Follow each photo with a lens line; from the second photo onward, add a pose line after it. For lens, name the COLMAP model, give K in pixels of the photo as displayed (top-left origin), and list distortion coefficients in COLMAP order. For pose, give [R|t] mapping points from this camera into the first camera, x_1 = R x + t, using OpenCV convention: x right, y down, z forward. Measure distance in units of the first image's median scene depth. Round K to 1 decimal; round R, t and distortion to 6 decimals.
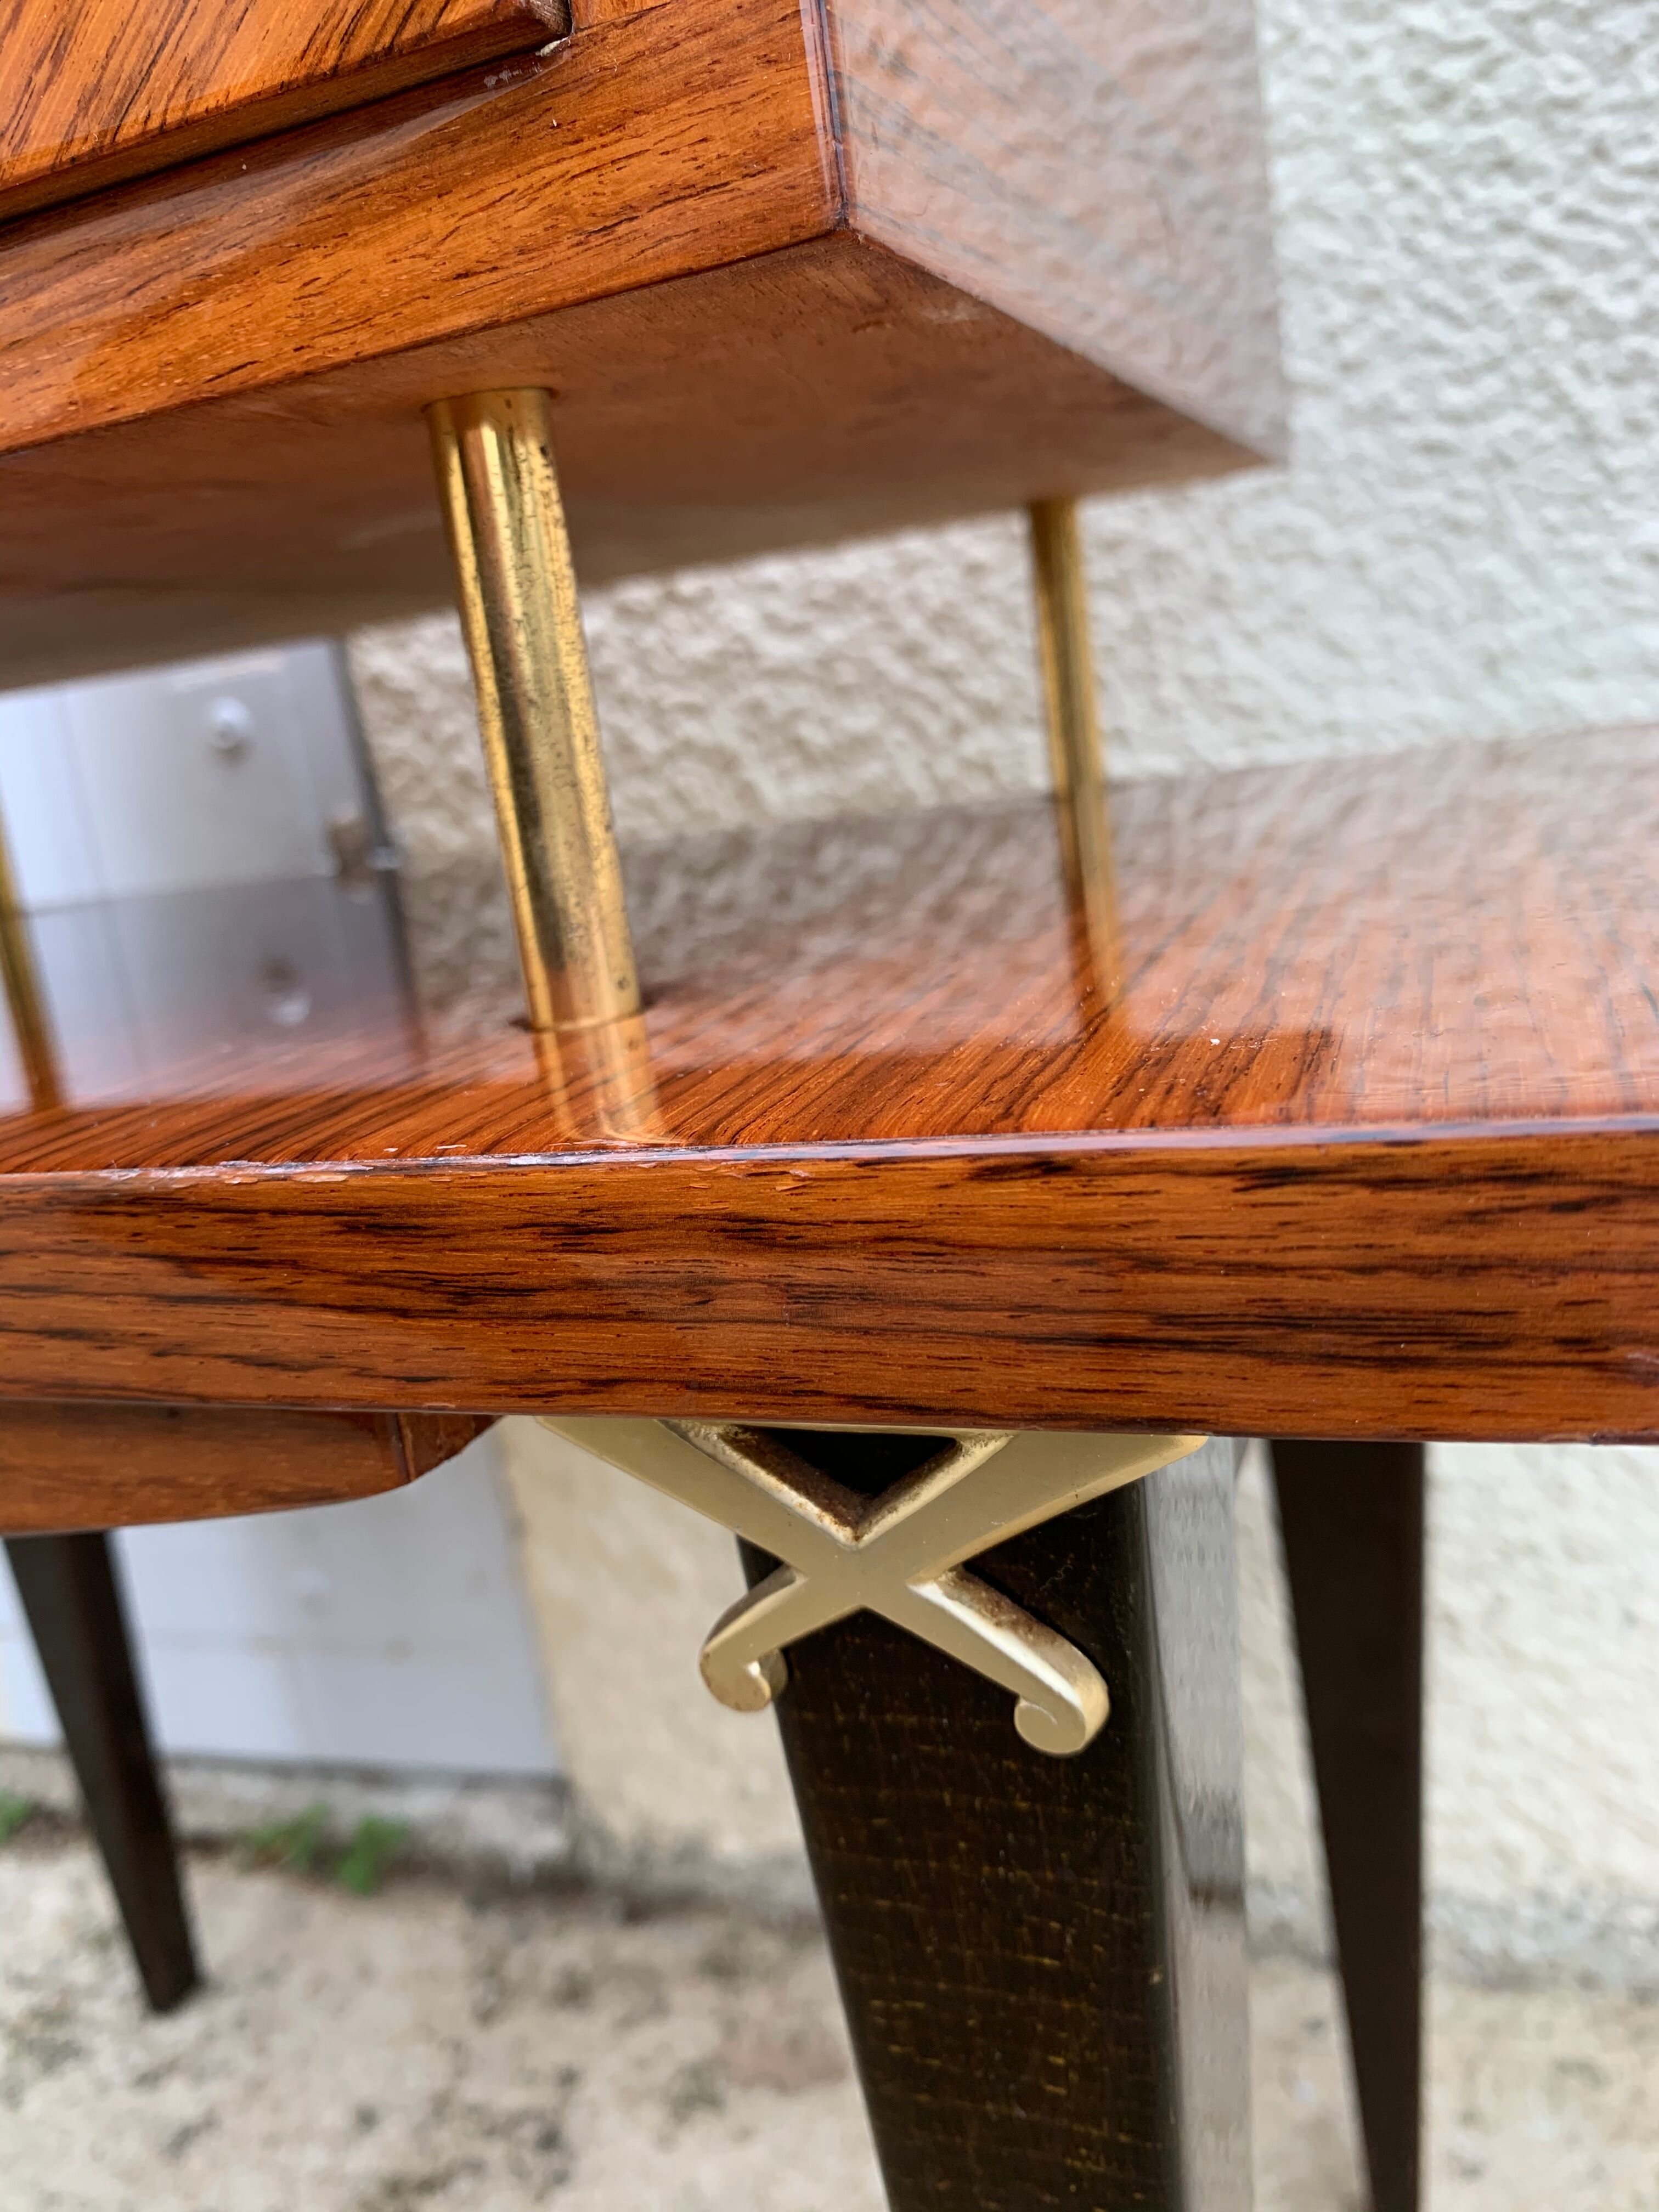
lens RADIAL K [[1795.5, 0, 798.3], [0, 1795.5, 1114.3], [0, 0, 1]] dist [0.012780, -0.031535]
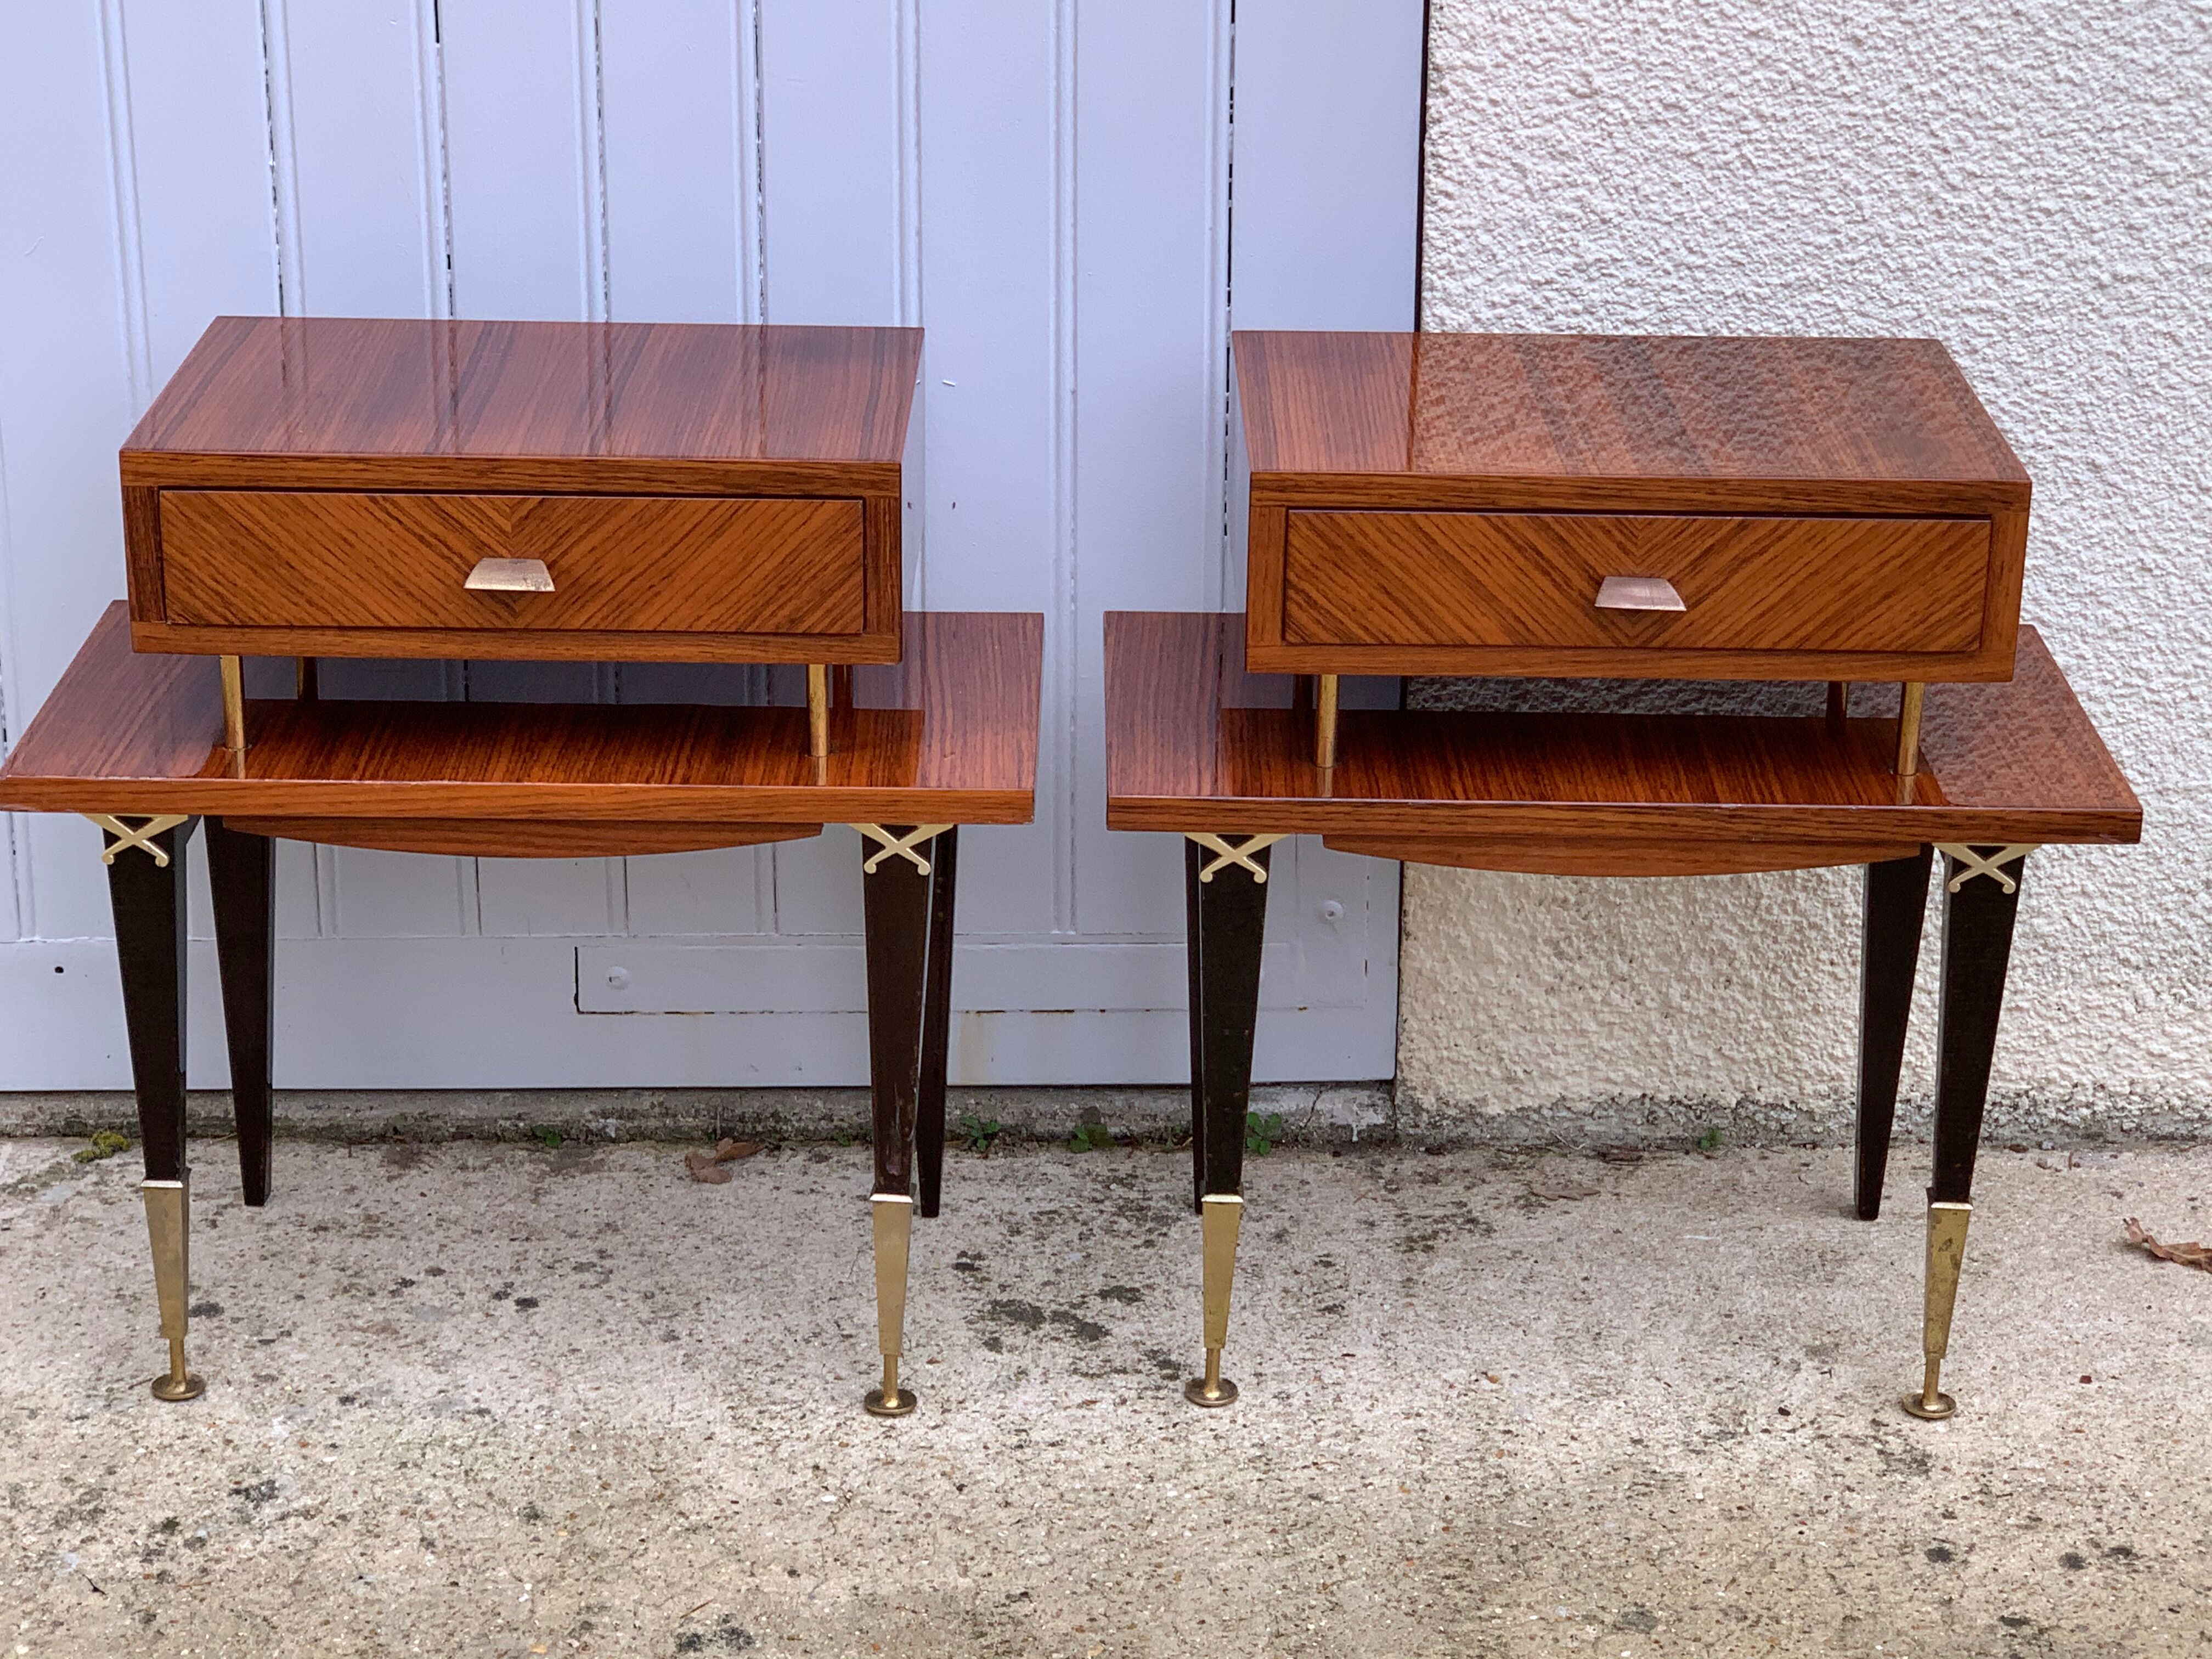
lens RADIAL K [[4606.4, 0, 1097.1], [0, 4606.4, 829.3], [0, 0, 1]] dist [0.062558, 0.000000]
pose [[0.928160, 0.021073, 0.371584, -3.017578], [-0.066600, 0.991685, 0.110117, -0.506271], [-0.366174, -0.126953, 0.921846, -4.378390]]
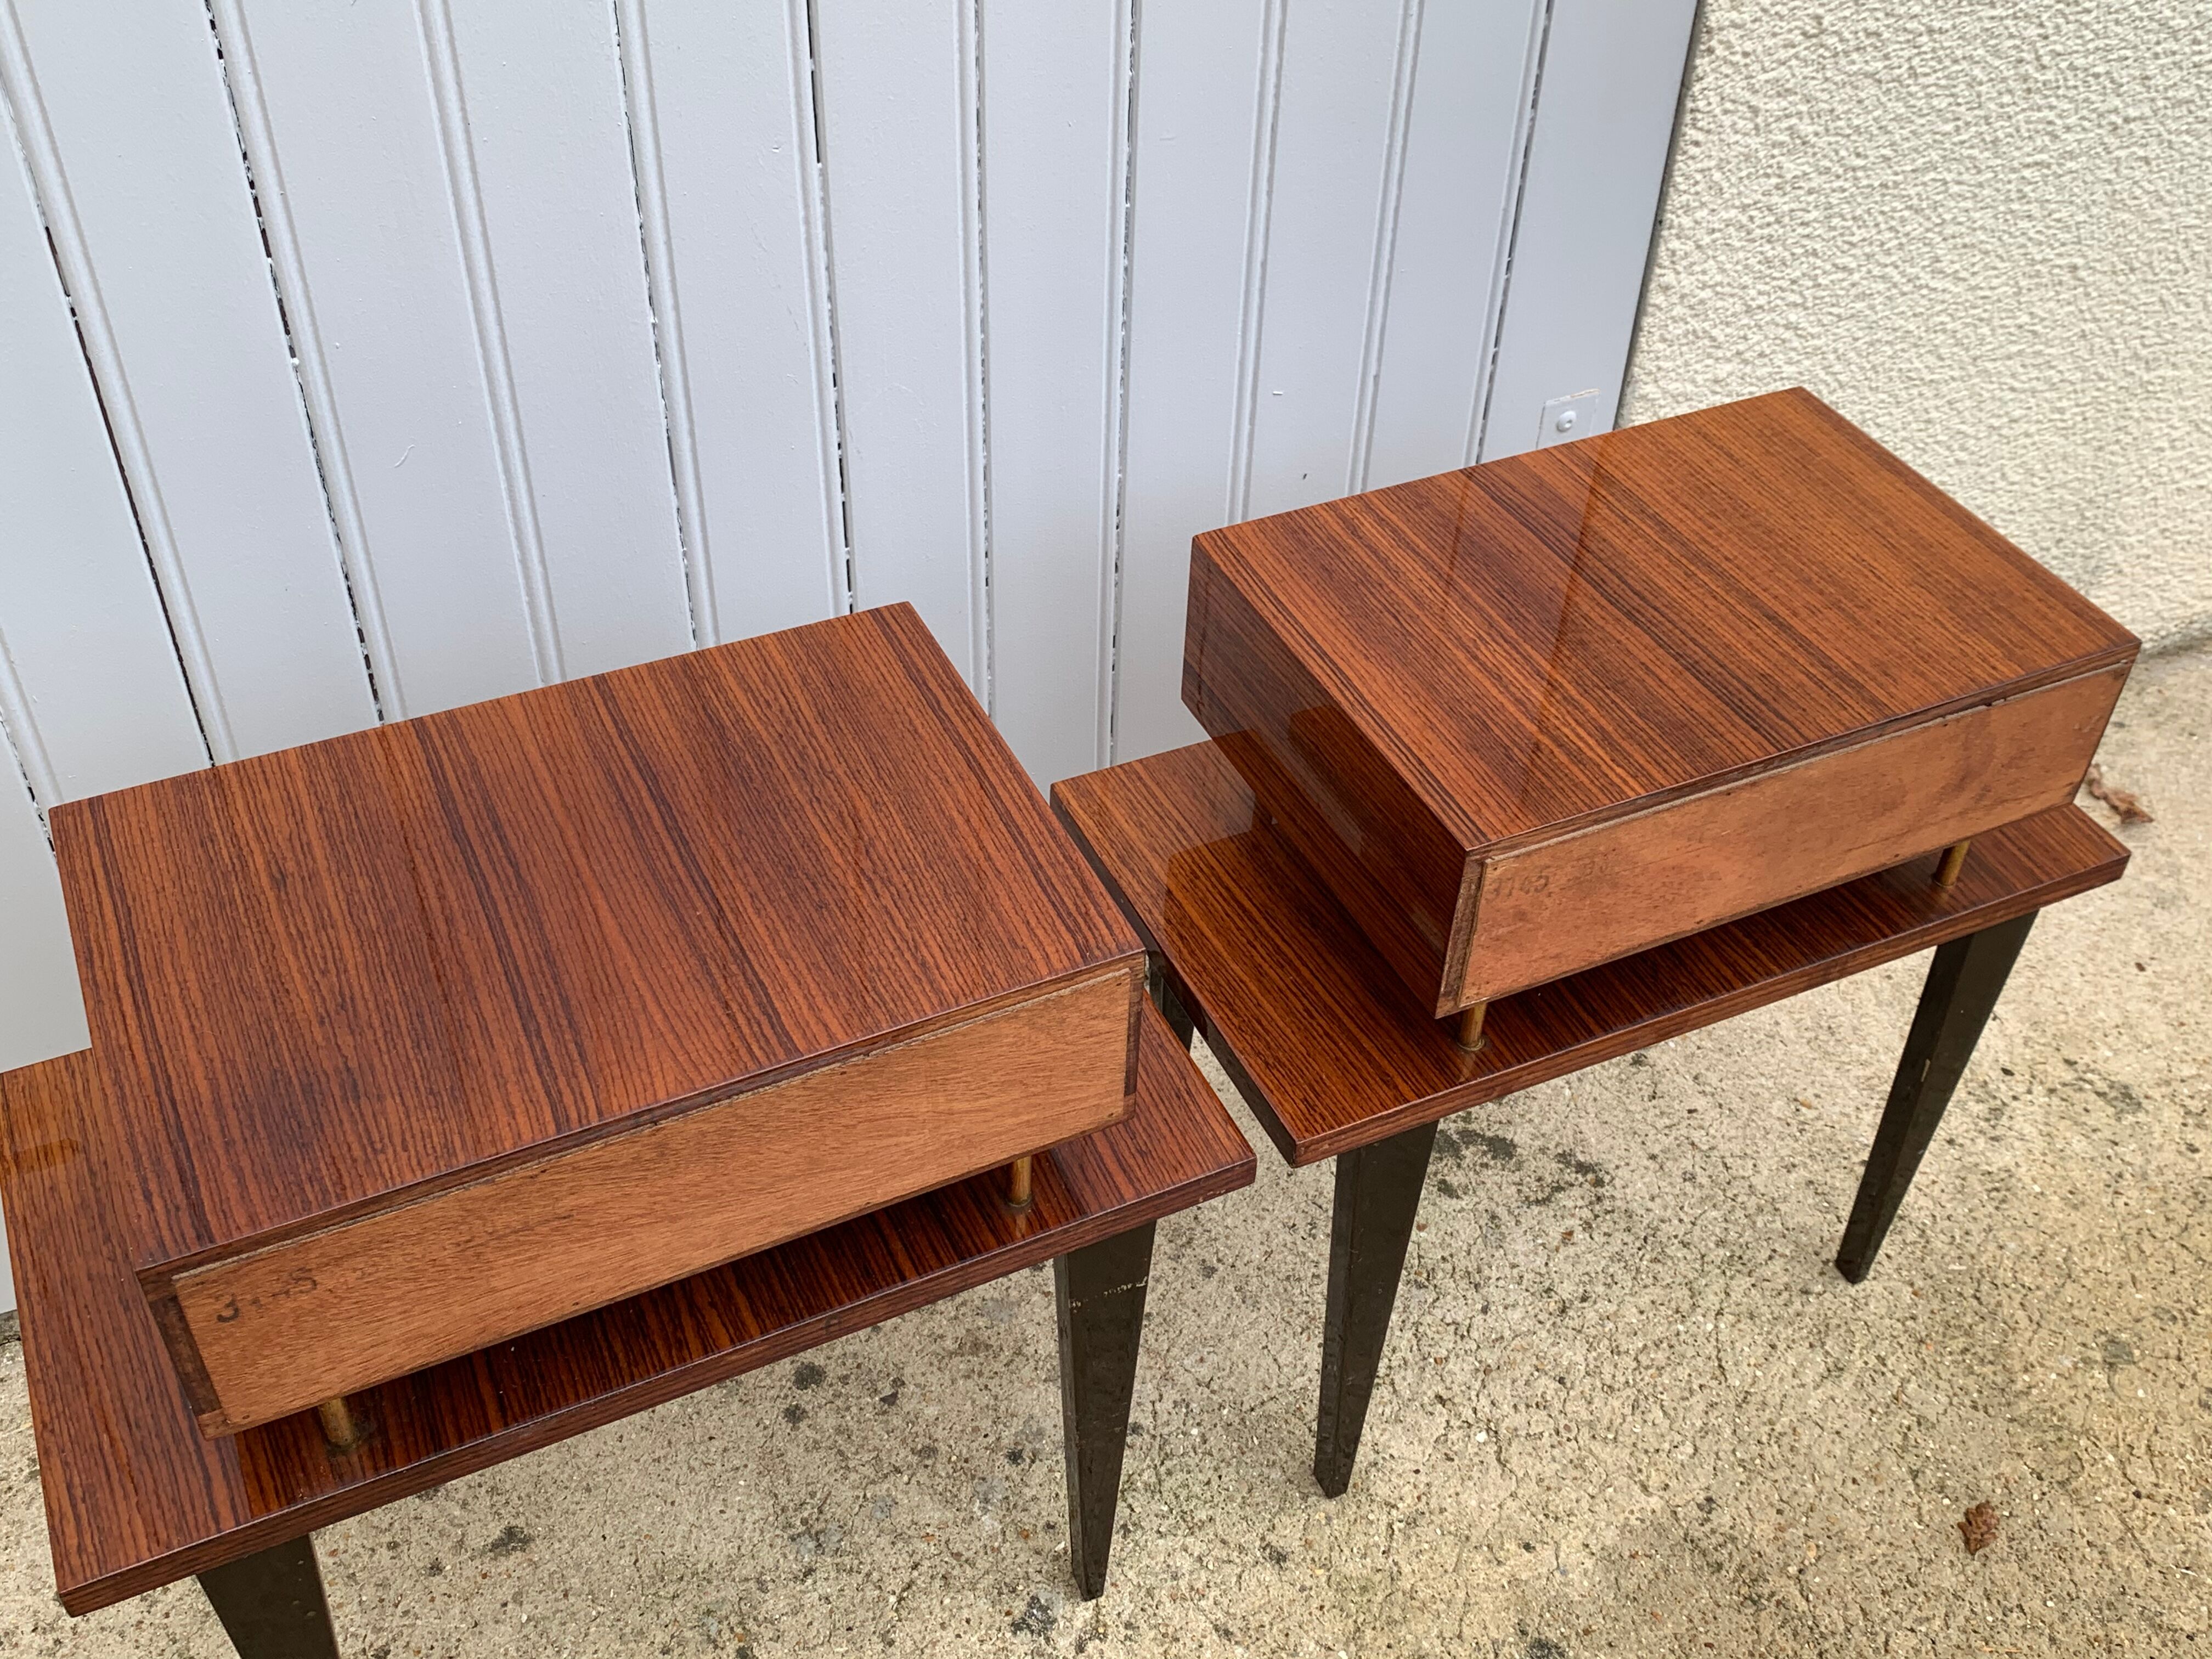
lens RADIAL K [[2187.0, 0, 1093.9], [0, 2187.0, 803.9], [0, 0, 1]] dist [0.005142, 0.000000]
pose [[0.700172, -0.327650, 0.634354, -3.279220], [0.030338, 0.901334, 0.432061, -1.228680], [-0.713330, -0.283272, 0.641029, -0.526543]]
